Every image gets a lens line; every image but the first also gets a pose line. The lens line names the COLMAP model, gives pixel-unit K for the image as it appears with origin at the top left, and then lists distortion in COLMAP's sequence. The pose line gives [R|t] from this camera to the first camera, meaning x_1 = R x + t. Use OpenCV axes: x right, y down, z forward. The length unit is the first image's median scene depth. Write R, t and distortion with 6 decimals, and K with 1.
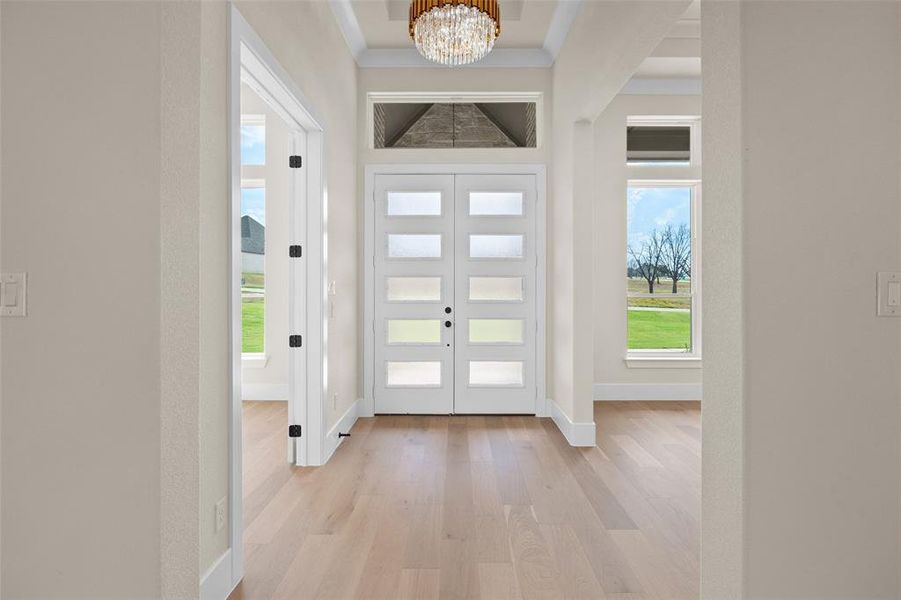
lens RADIAL K [[434.3, 0, 452.6], [0, 434.3, 284.2], [0, 0, 1]] dist [0.001160, 0.000183]
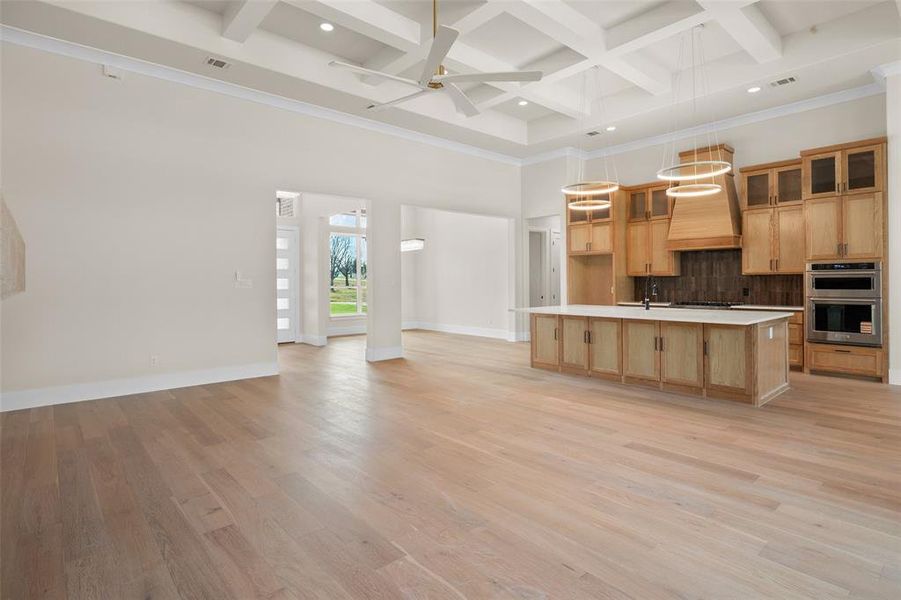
lens RADIAL K [[462.5, 0, 449.9], [0, 462.5, 278.9], [0, 0, 1]] dist [0.005712, 0.000726]
pose [[0.745211, -0.000877, 0.666828, -0.763933], [0.005478, 0.999973, -0.004807, 0.003556], [-0.666806, 0.007235, 0.745196, -1.222602]]
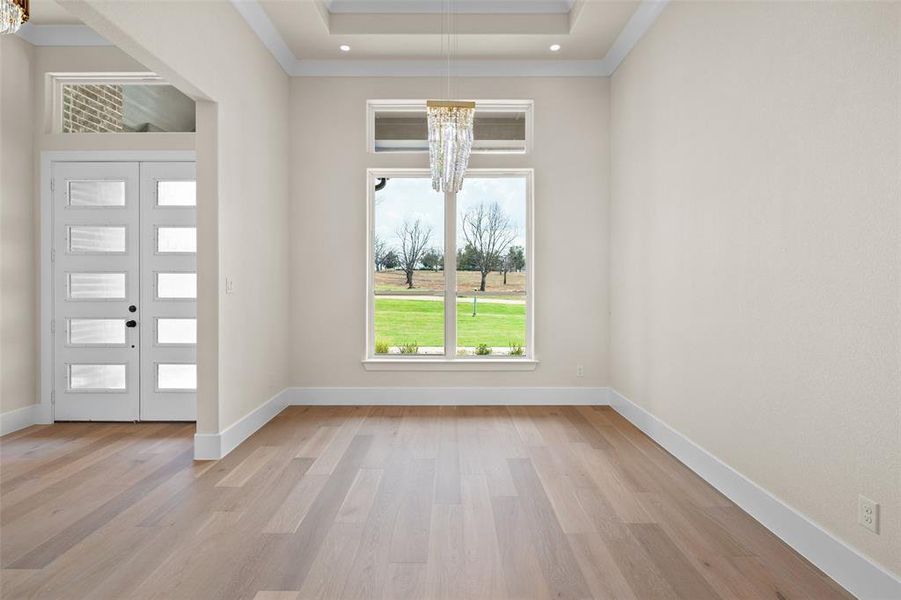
lens RADIAL K [[462.5, 0, 449.9], [0, 462.5, 278.9], [0, 0, 1]] dist [0.005712, 0.000726]
pose [[0.999977, 0.001730, 0.006496, 0.655674], [-0.001717, 0.999996, -0.002043, -0.002984], [-0.006499, 0.002032, 0.999977, 0.006314]]
